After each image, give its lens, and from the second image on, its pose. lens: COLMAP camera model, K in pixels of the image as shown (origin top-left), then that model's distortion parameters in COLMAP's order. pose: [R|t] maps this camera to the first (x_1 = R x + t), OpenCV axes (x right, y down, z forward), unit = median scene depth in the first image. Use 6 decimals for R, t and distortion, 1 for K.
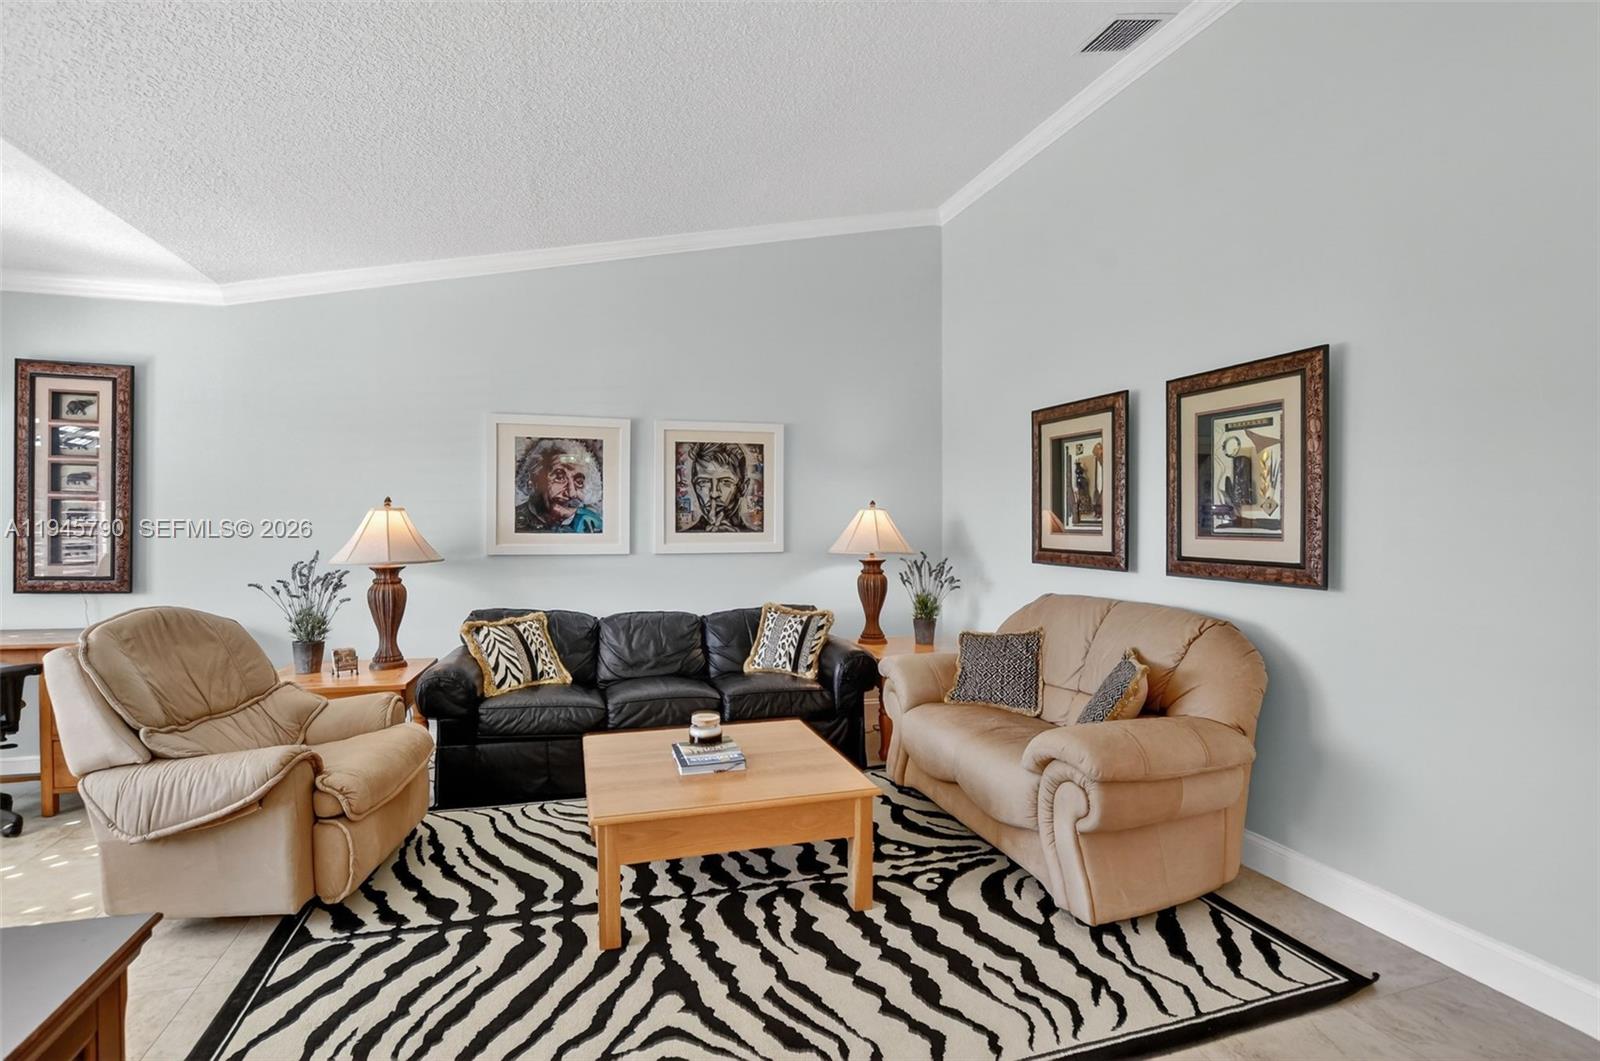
lens RADIAL K [[786.2, 0, 794.7], [0, 786.2, 525.5], [0, 0, 1]] dist [-0.028578, 0.006728]
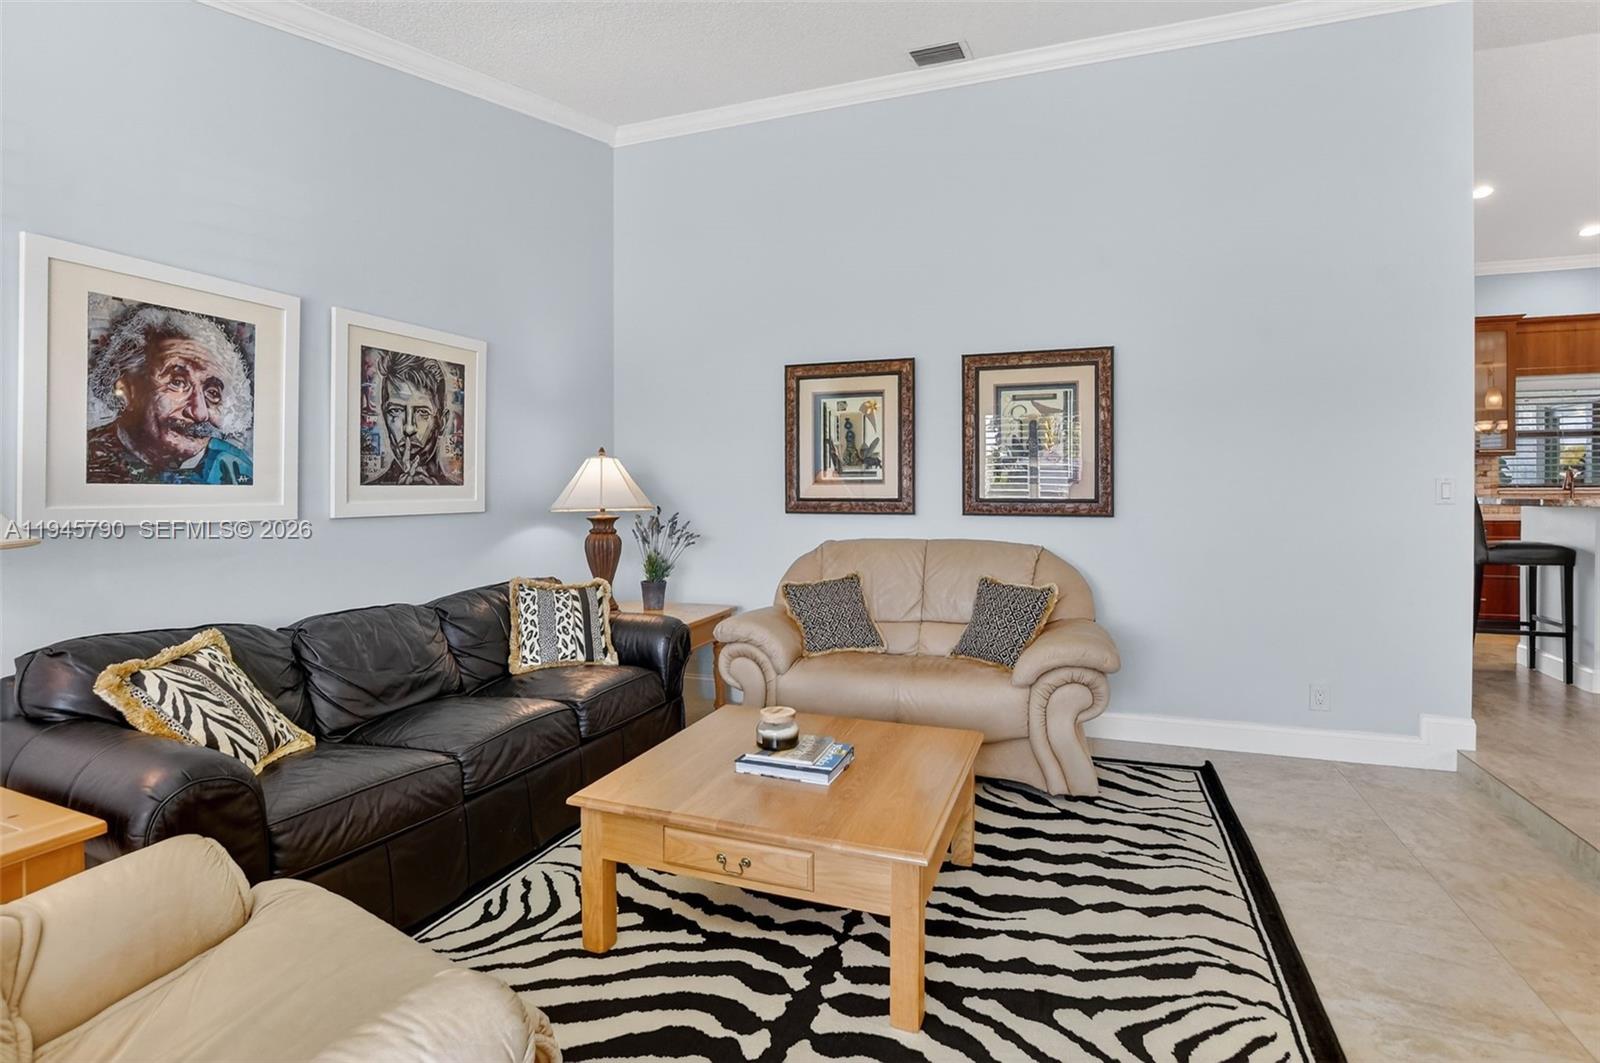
lens RADIAL K [[793.7, 0, 789.8], [0, 793.7, 485.2], [0, 0, 1]] dist [-0.025339, 0.000185]
pose [[0.603327, 0.001510, 0.797492, -0.546530], [0.006895, 0.999951, -0.007110, 0.019772], [-0.797464, 0.009788, 0.603287, 0.386947]]
